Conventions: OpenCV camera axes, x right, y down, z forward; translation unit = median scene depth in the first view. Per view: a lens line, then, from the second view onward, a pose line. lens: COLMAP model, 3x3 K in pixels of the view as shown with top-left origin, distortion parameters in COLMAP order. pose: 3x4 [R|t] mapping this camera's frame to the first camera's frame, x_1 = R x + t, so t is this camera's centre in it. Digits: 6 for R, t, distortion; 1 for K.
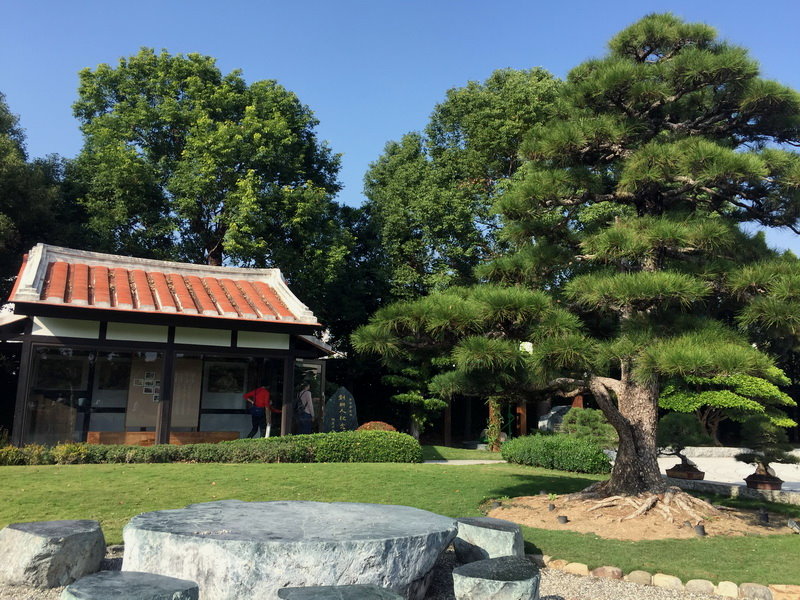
lens RADIAL K [[680.1, 0, 402.1], [0, 680.1, 292.7], [0, 0, 1]] dist [0.108138, -0.132992]
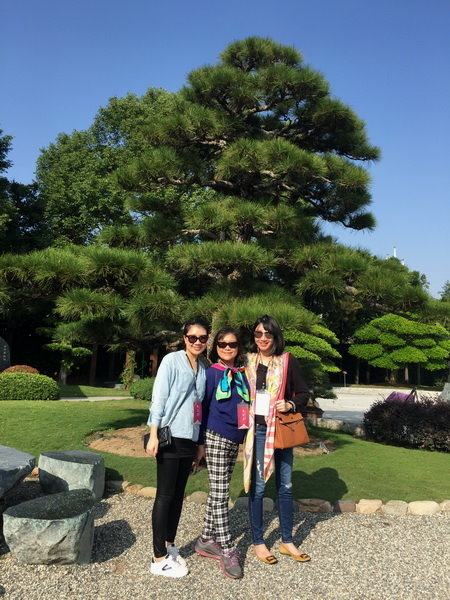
lens RADIAL K [[510.0, 0, 225.0], [0, 510.0, 300.0], [0, 0, 1]] dist [0.108138, -0.132992]
pose [[0.960051, 0.053147, 0.274732, 0.086657], [-0.068537, 0.996554, 0.046719, 0.022702], [-0.271302, -0.063682, 0.960385, 0.114804]]
